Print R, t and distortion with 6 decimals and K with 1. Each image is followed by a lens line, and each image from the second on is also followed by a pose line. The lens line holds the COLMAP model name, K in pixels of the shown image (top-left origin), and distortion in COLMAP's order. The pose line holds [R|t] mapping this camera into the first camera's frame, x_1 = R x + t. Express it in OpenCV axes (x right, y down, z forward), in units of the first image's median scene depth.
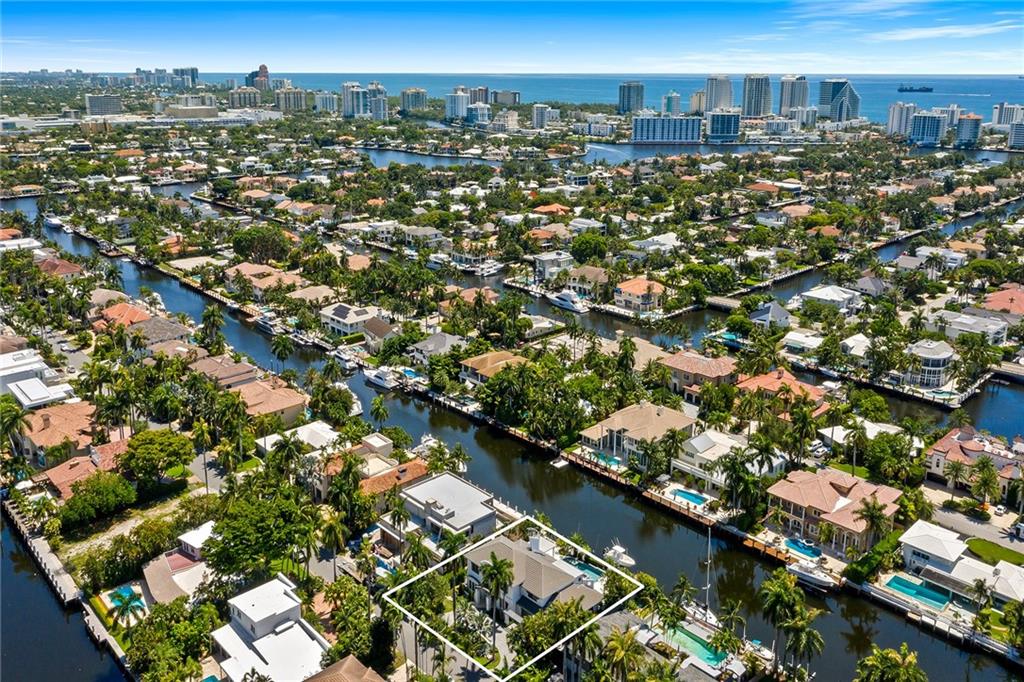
lens RADIAL K [[814.5, 0, 512.2], [0, 814.5, 267.4], [0, 0, 1]] dist [-0.007811, 0.002499]
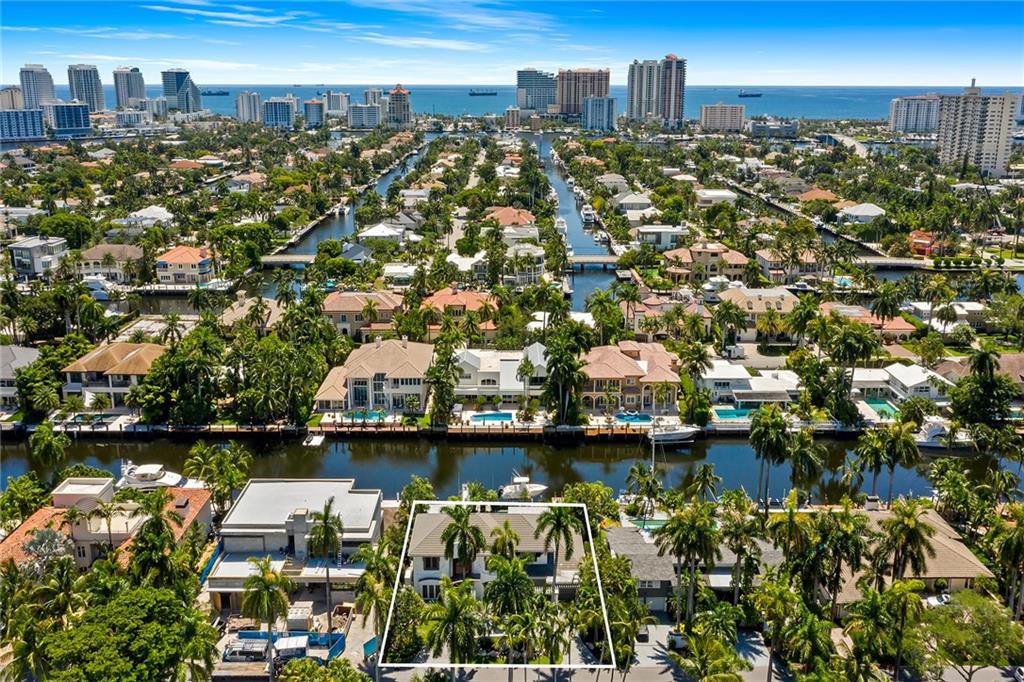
lens RADIAL K [[814.5, 0, 512.2], [0, 814.5, 267.4], [0, 0, 1]] dist [-0.007811, 0.002499]
pose [[0.686039, -0.162227, 0.709248, -0.323025], [0.170824, 0.983490, 0.059721, 0.068644], [-0.707226, 0.080186, 0.702425, 0.326268]]
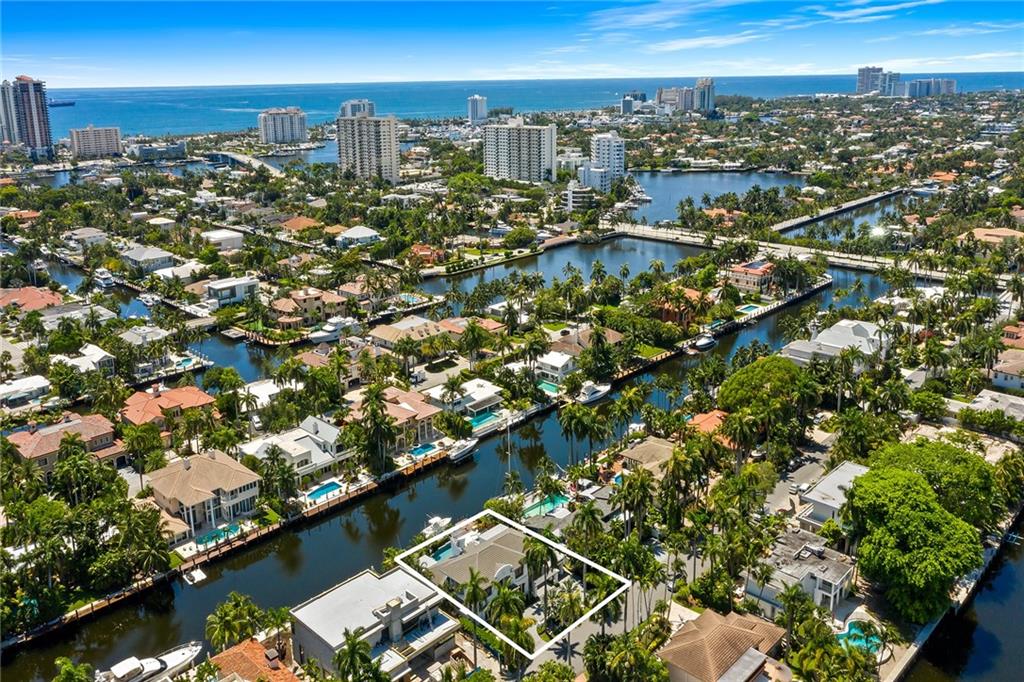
lens RADIAL K [[814.5, 0, 512.2], [0, 814.5, 267.4], [0, 0, 1]] dist [-0.007811, 0.002499]
pose [[-0.046354, -0.228954, 0.972333, -0.613157], [0.249421, 0.939896, 0.233207, -0.126956], [-0.967285, 0.253330, 0.013539, 0.632313]]
